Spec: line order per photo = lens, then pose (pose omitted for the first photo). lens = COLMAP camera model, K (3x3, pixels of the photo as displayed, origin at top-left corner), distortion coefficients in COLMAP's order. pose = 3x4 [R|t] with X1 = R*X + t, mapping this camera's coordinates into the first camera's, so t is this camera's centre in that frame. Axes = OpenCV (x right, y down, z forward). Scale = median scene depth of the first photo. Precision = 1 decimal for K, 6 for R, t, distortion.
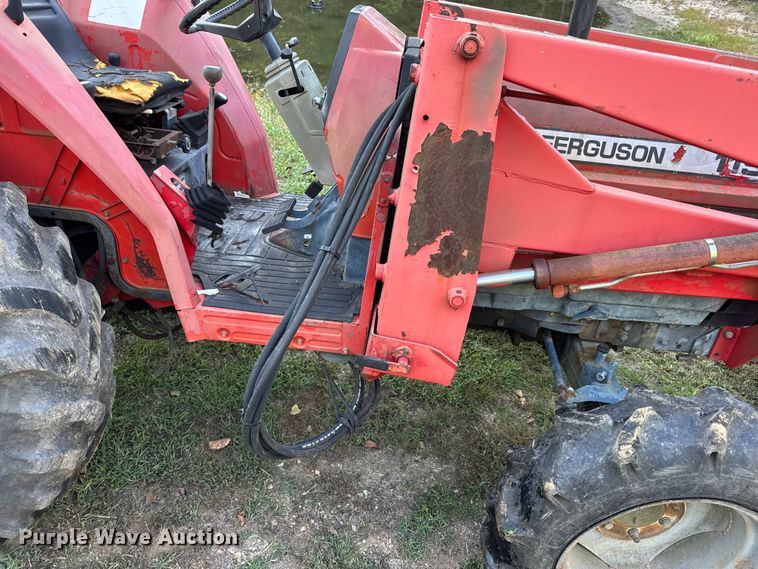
lens RADIAL K [[539.8, 0, 382.2], [0, 539.8, 284.5], [0, 0, 1]] dist [0.039607, -0.043812]
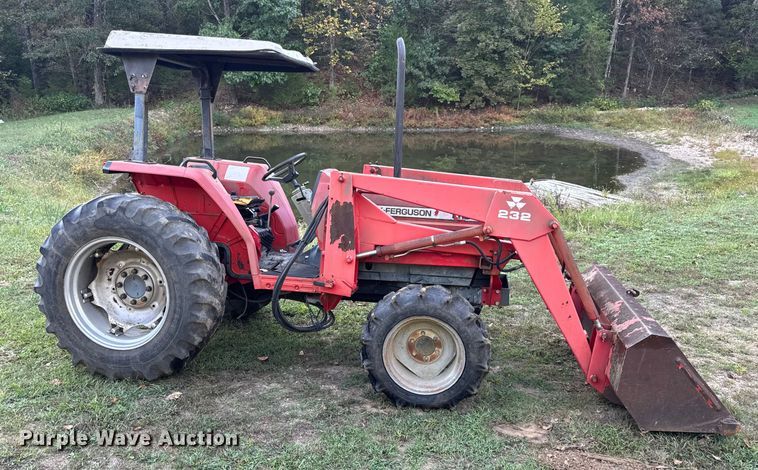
lens RADIAL K [[601.4, 0, 379.7], [0, 601.4, 230.1], [0, 0, 1]] dist [0.059673, -0.035280]
pose [[0.991641, -0.034743, -0.124265, 0.625074], [-0.011596, 0.935172, -0.354004, 0.894733], [0.128508, 0.352486, 0.926952, -1.762349]]
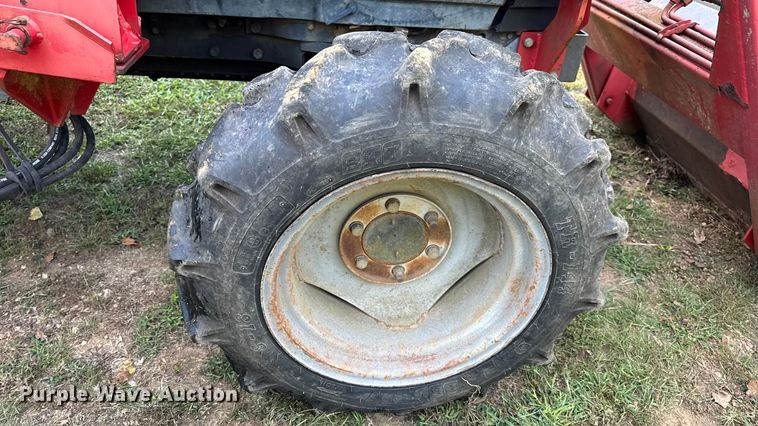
lens RADIAL K [[551.1, 0, 384.1], [0, 551.1, 211.4], [0, 0, 1]] dist [0.011175, -0.009388]
pose [[0.988951, -0.088279, 0.119095, 0.364887], [0.079402, 0.993838, 0.077334, 0.314728], [-0.125188, -0.067023, 0.989867, 0.233122]]
